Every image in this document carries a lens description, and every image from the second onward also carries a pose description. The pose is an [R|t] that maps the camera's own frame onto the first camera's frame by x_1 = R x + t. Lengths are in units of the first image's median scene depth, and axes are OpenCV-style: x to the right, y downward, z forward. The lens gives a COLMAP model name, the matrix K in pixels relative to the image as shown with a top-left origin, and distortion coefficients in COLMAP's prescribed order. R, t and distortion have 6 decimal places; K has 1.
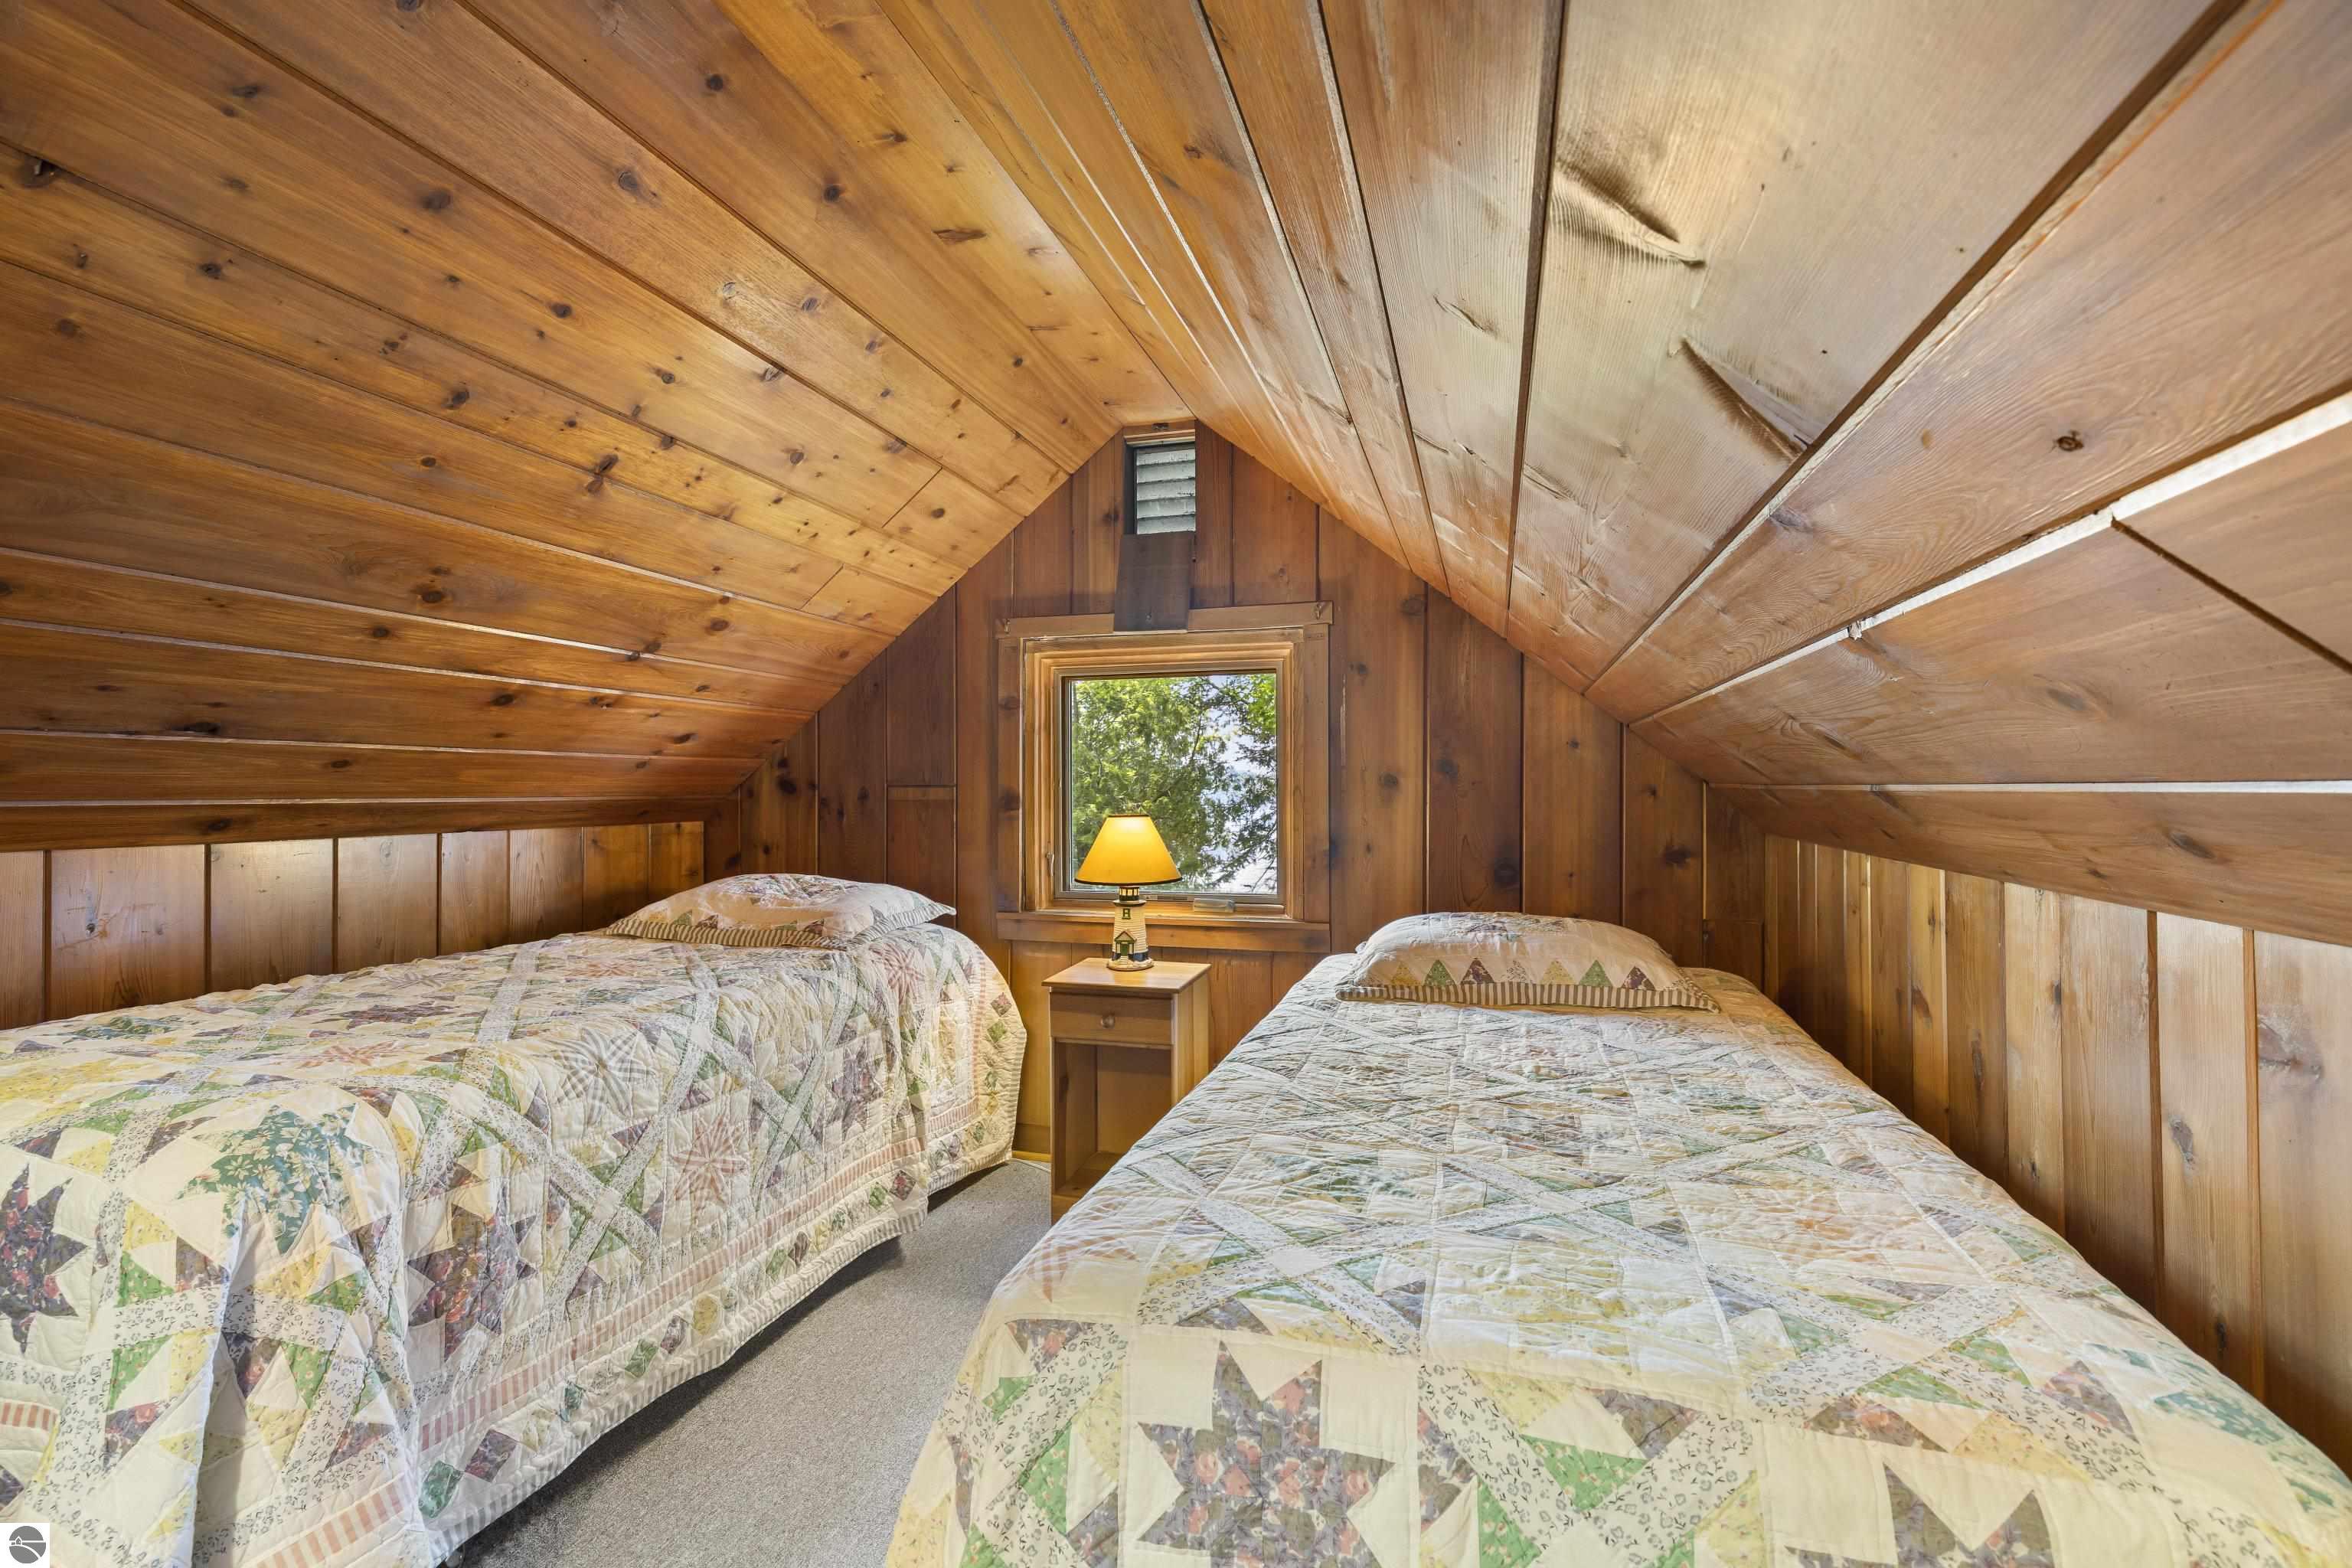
lens RADIAL K [[1085.6, 0, 1177.9], [0, 1085.6, 784.8], [0, 0, 1]] dist [0.000551, 0.000030]
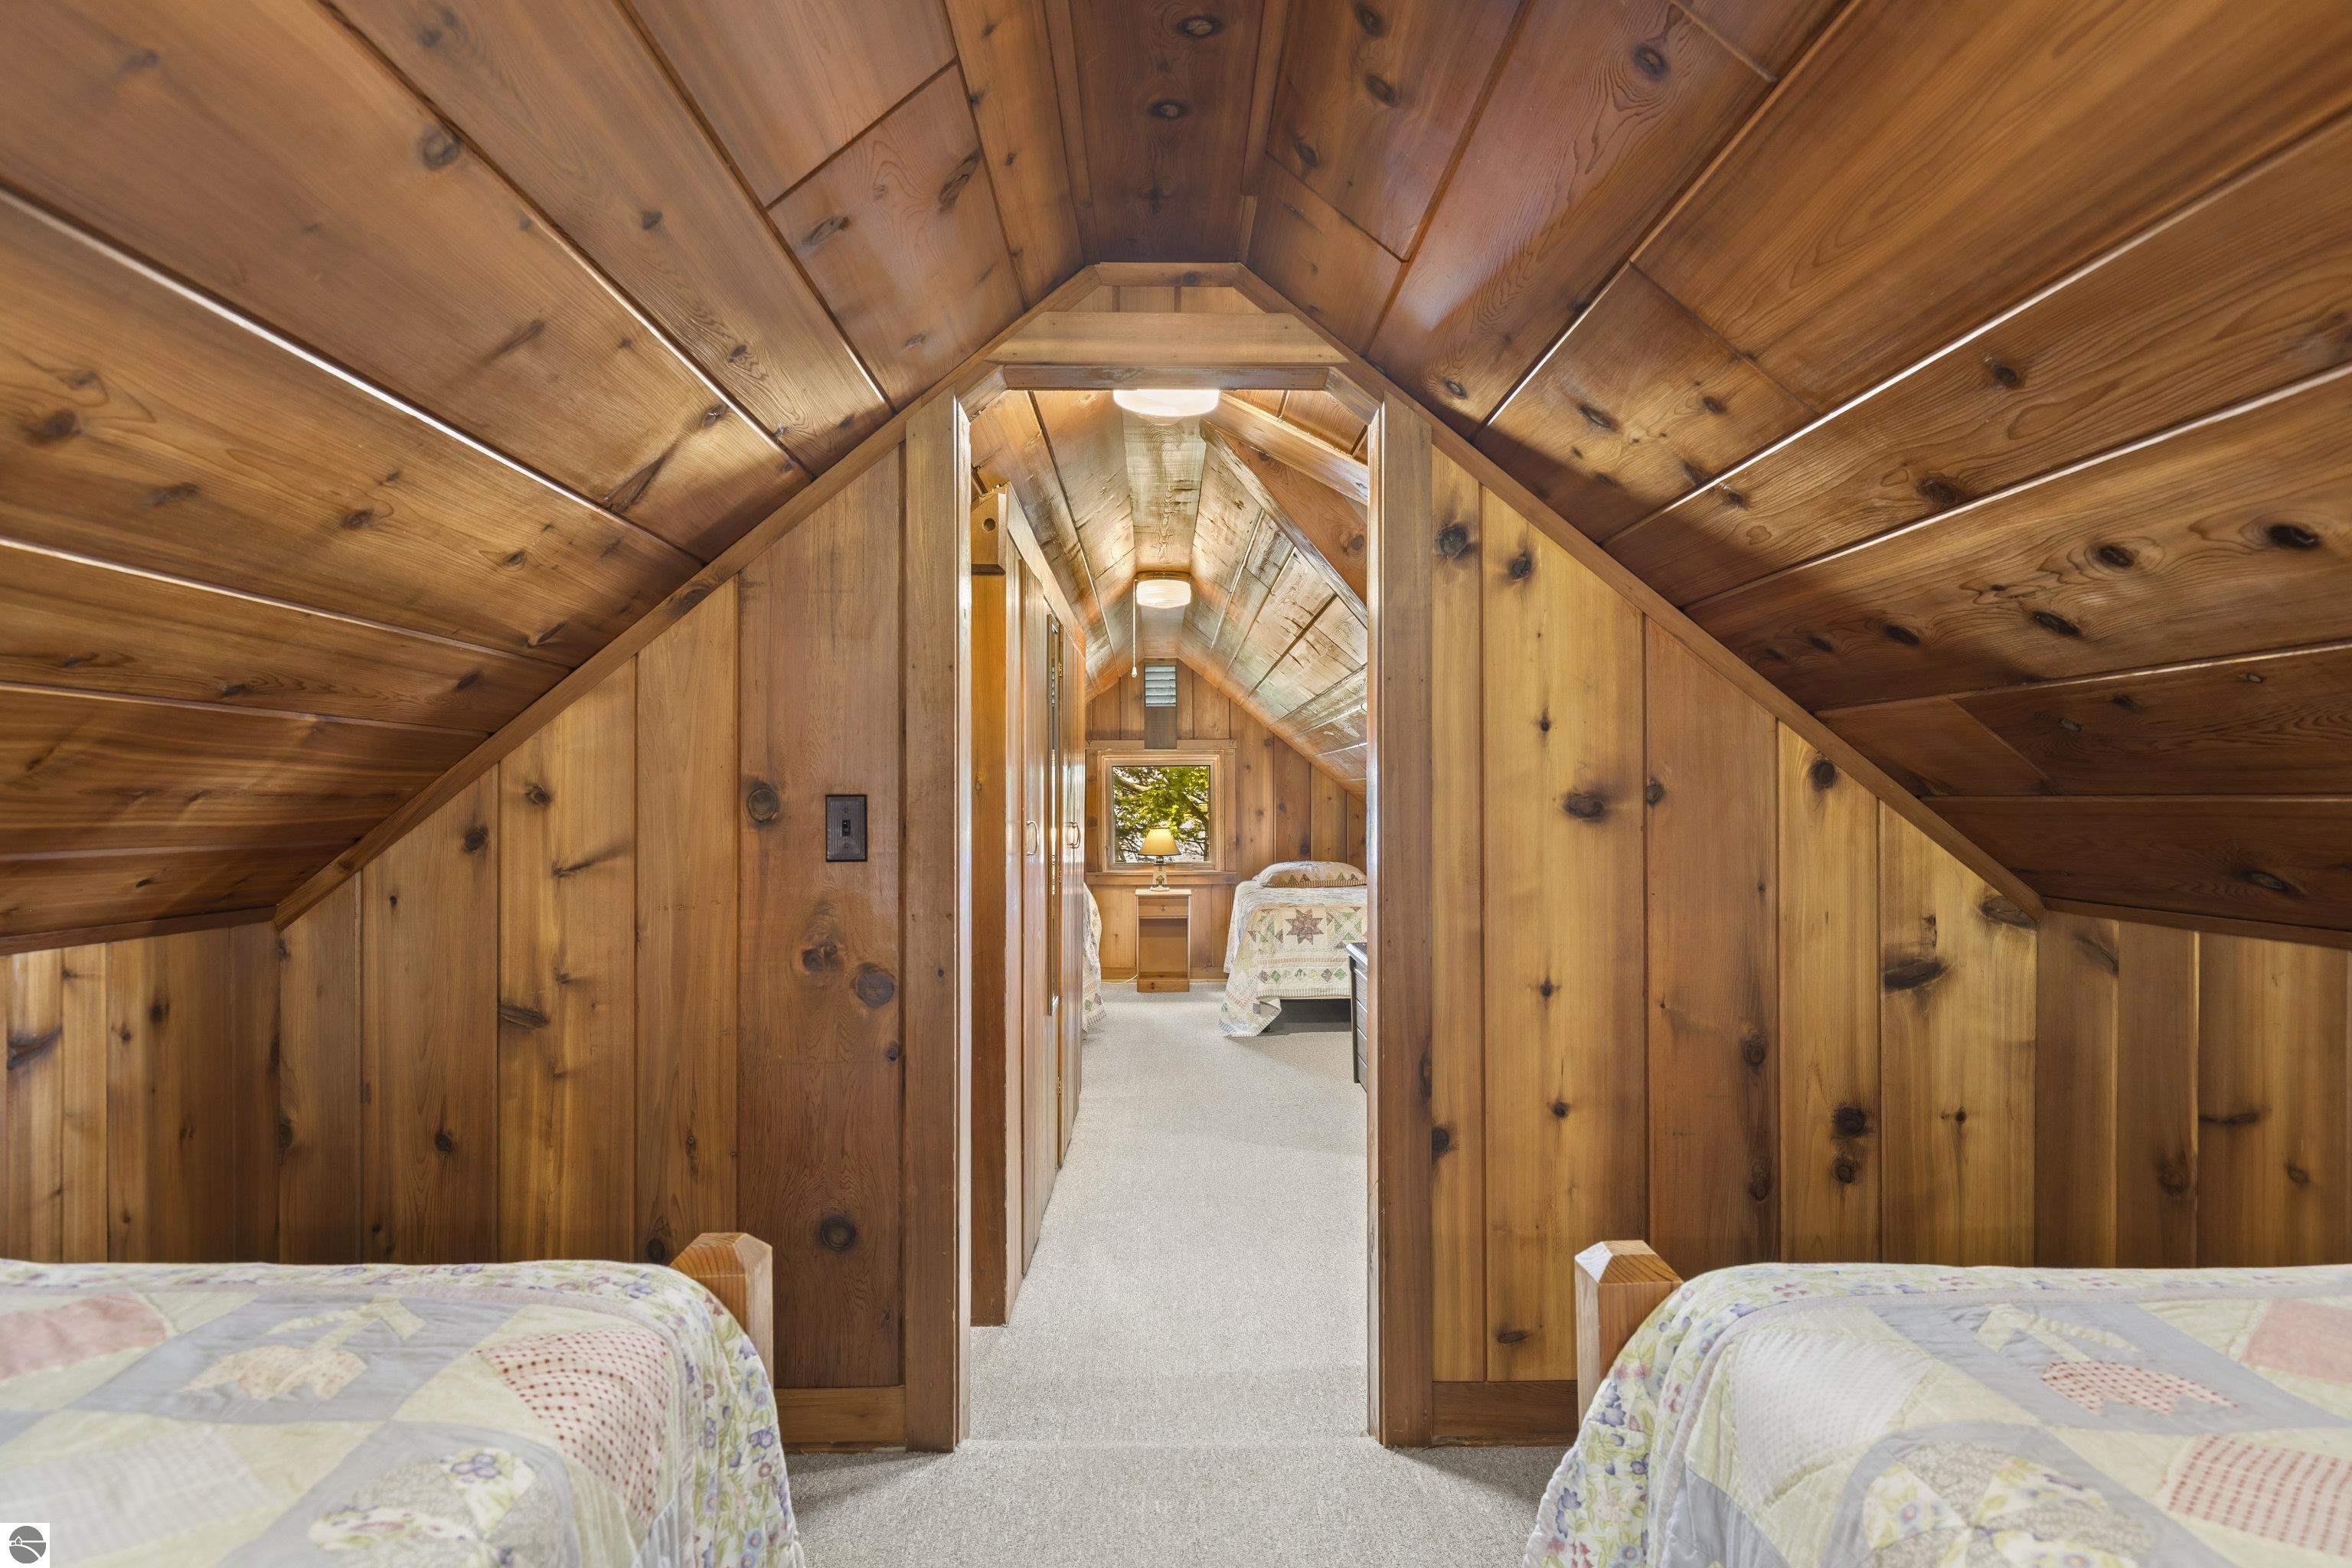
lens RADIAL K [[1554.7, 0, 1176.7], [0, 1554.7, 788.1], [0, 0, 1]] dist [0.000083, 0.000000]
pose [[0.957812, -0.003683, 0.287371, -1.016305], [0.002257, 0.999983, 0.005294, -0.080472], [-0.287386, -0.004422, 0.957805, -2.367114]]
